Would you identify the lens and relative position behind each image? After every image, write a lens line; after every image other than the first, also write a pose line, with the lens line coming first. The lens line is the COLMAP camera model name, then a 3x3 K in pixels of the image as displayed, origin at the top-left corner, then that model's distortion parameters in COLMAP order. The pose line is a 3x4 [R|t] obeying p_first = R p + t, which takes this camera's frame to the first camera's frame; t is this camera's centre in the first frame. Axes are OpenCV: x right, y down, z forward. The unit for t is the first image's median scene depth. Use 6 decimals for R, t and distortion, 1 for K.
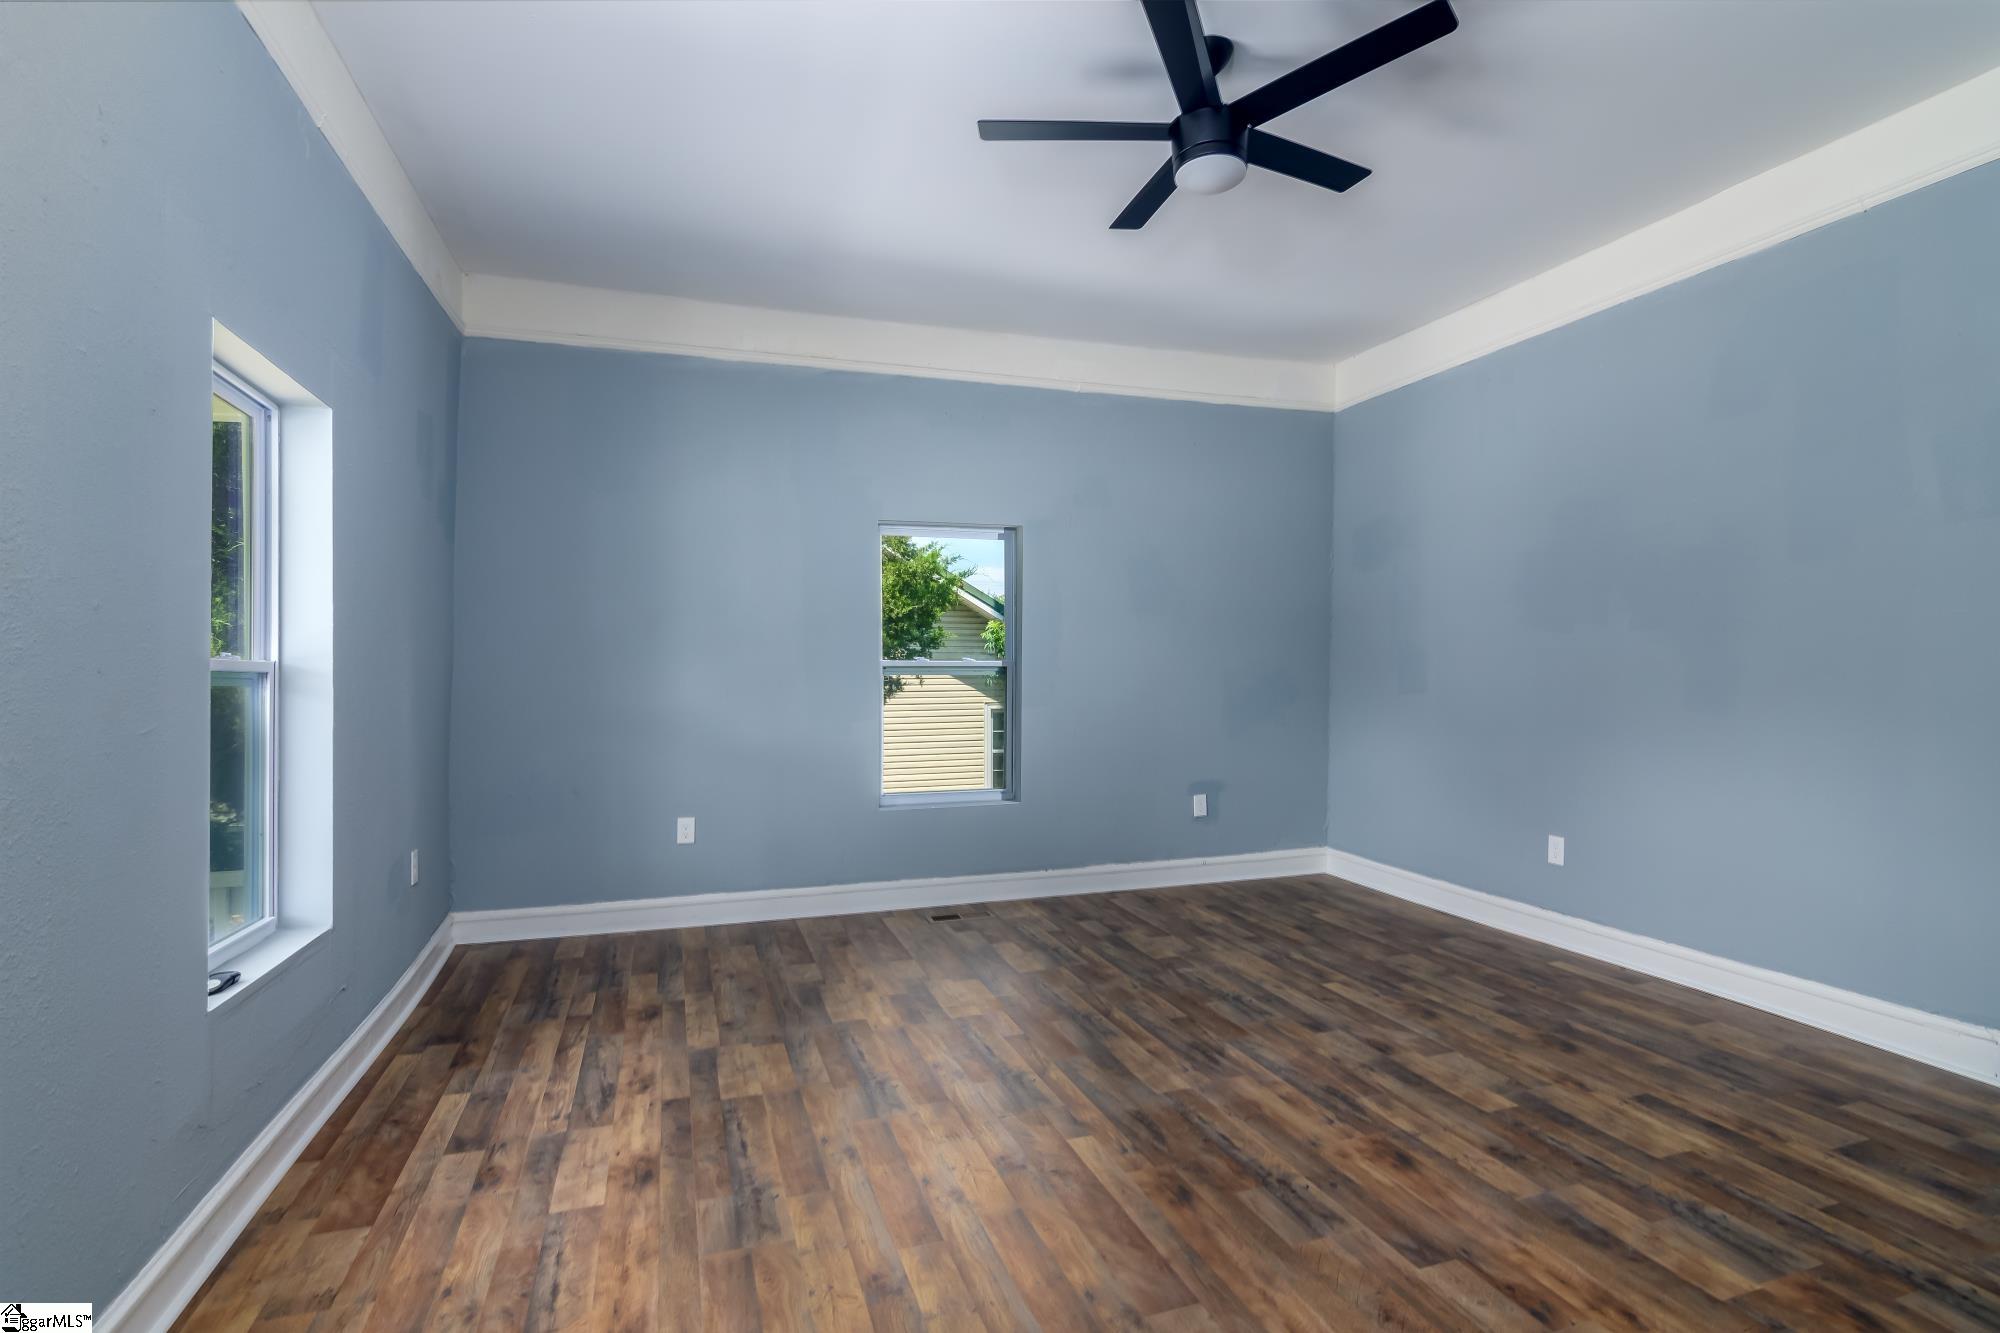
lens RADIAL K [[1005.1, 0, 1000.2], [0, 1005.1, 665.5], [0, 0, 1]] dist [-0.011745, 0.006026]
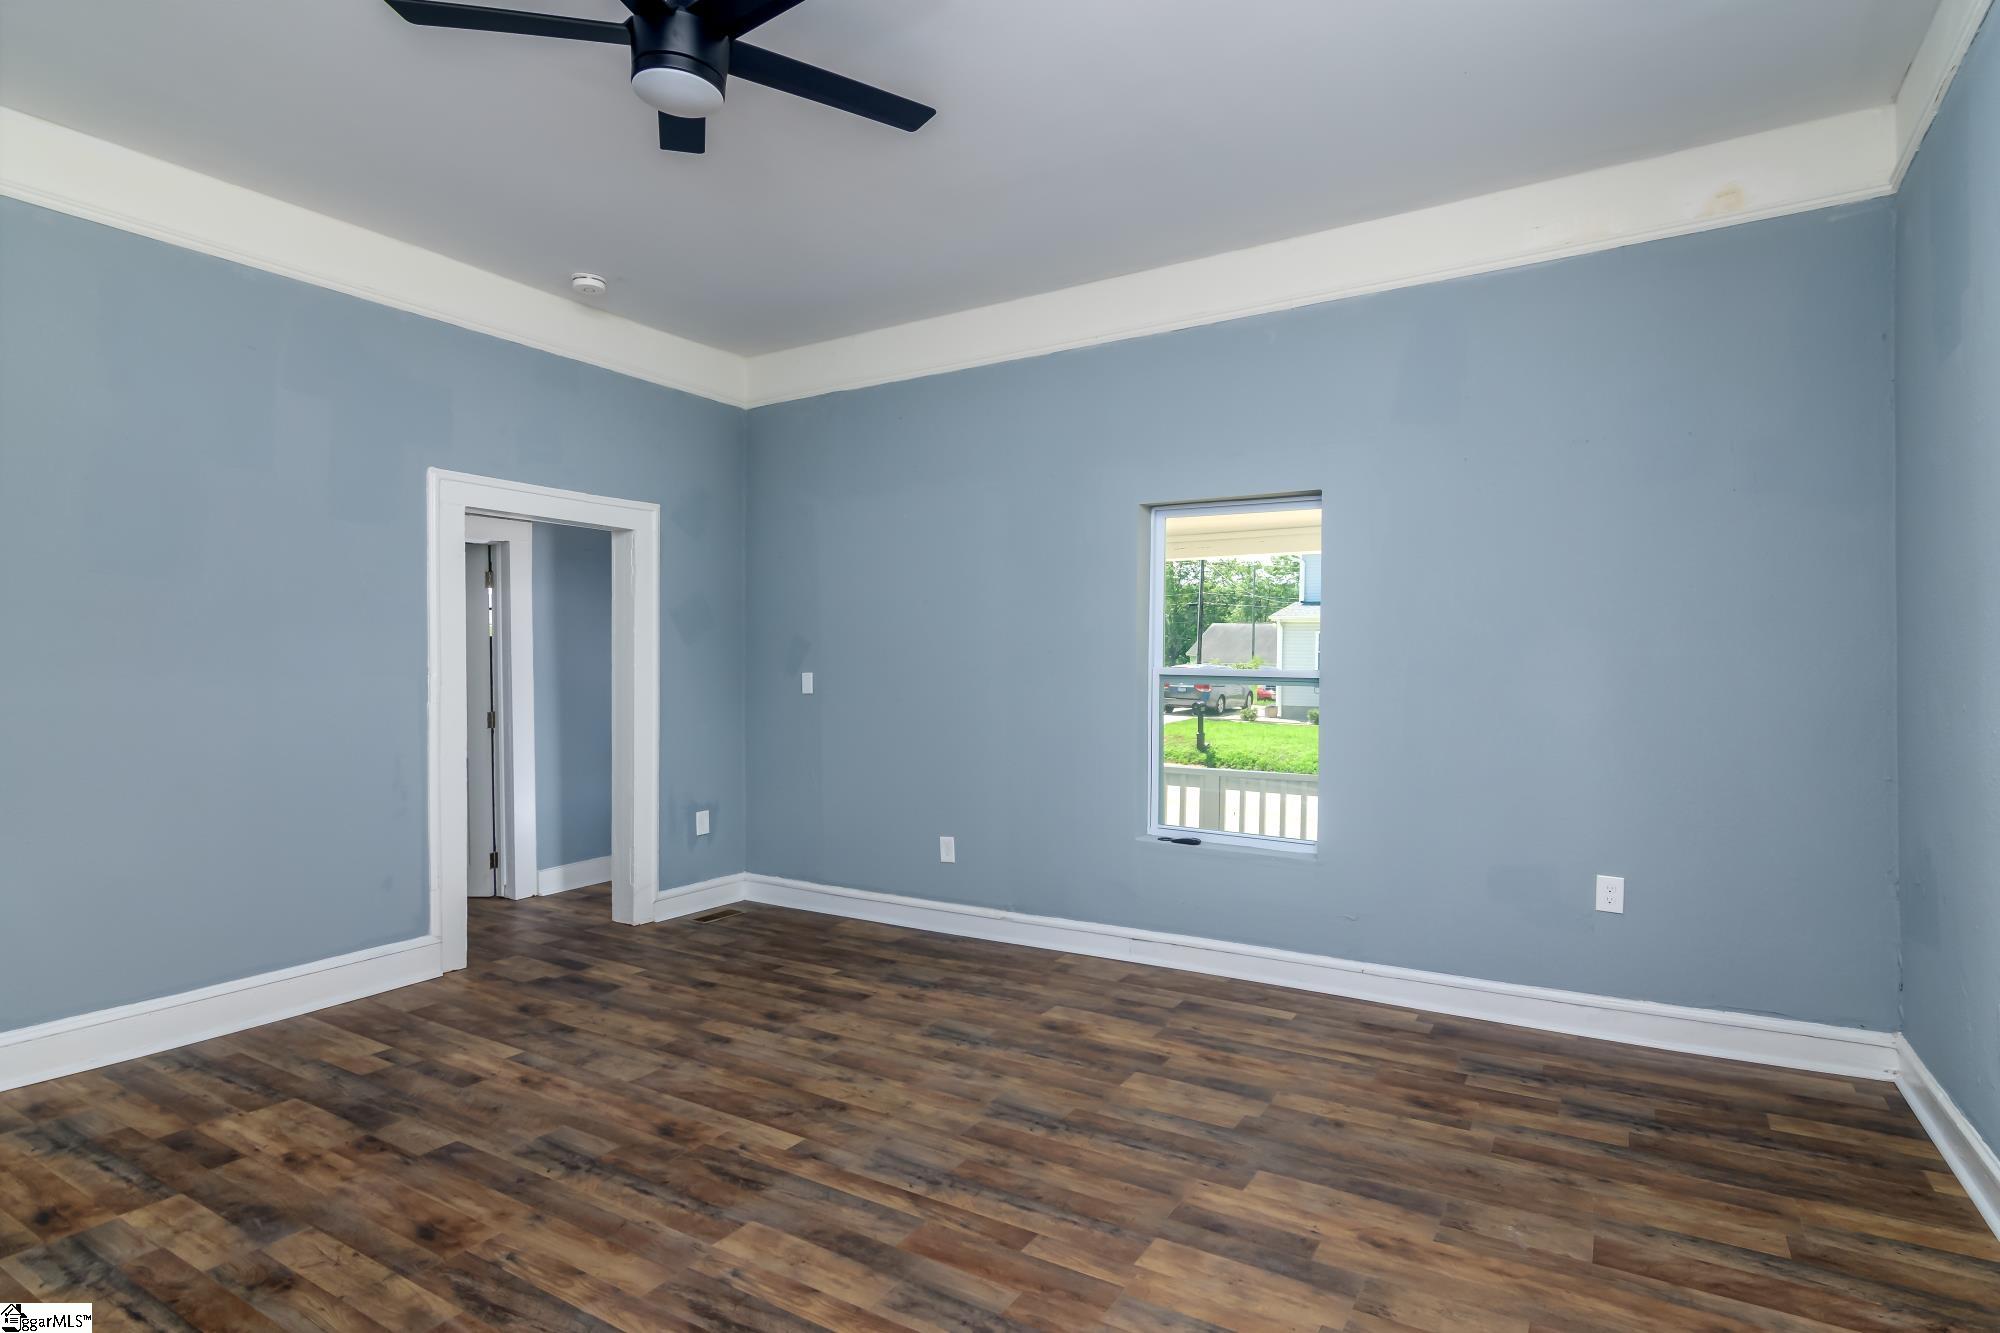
lens RADIAL K [[1005.1, 0, 1003.9], [0, 1005.1, 671.0], [0, 0, 1]] dist [-0.011745, 0.006026]
pose [[-0.767634, 0.001308, -0.640887, 0.566380], [-0.000952, 0.999994, 0.003182, 0.013322], [0.640888, 0.003053, -0.767628, 1.950265]]
